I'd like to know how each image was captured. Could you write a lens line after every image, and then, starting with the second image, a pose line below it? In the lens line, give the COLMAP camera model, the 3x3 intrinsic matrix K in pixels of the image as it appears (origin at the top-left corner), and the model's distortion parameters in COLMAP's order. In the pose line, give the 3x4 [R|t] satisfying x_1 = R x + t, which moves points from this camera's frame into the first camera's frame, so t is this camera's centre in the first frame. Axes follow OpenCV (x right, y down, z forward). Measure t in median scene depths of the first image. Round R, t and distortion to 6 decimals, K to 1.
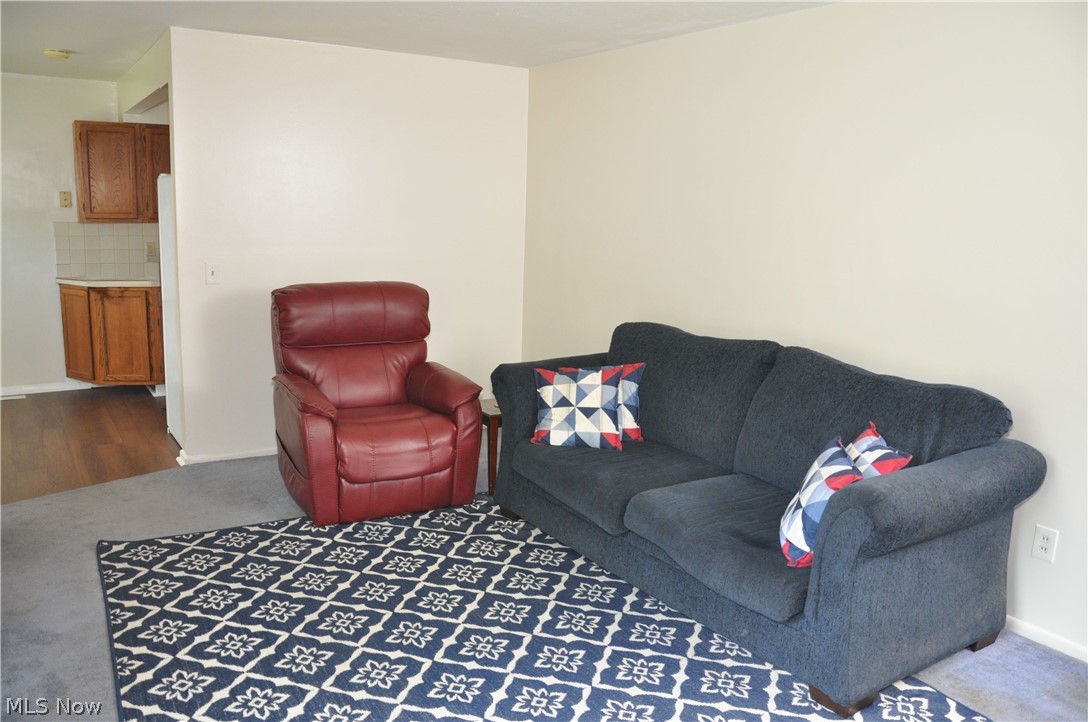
lens RADIAL K [[864.1, 0, 544.0], [0, 864.1, 361.0], [0, 0, 1]] dist [-0.153648, 0.125111]
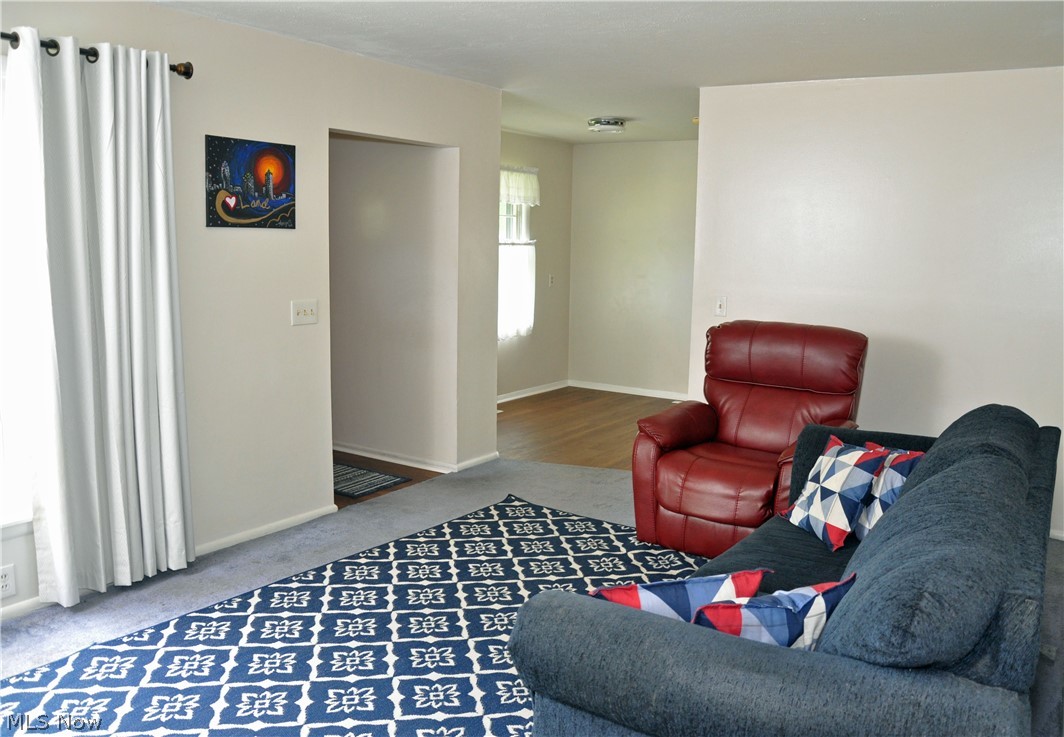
lens RADIAL K [[897.8, 0, 586.7], [0, 897.8, 368.7], [0, 0, 1]] dist [-0.163089, 0.124104]
pose [[0.440348, 0.117822, -0.890063, 0.661355], [-0.180060, 0.982800, 0.041016, -0.048827], [0.879586, 0.142204, 0.453989, 0.403367]]
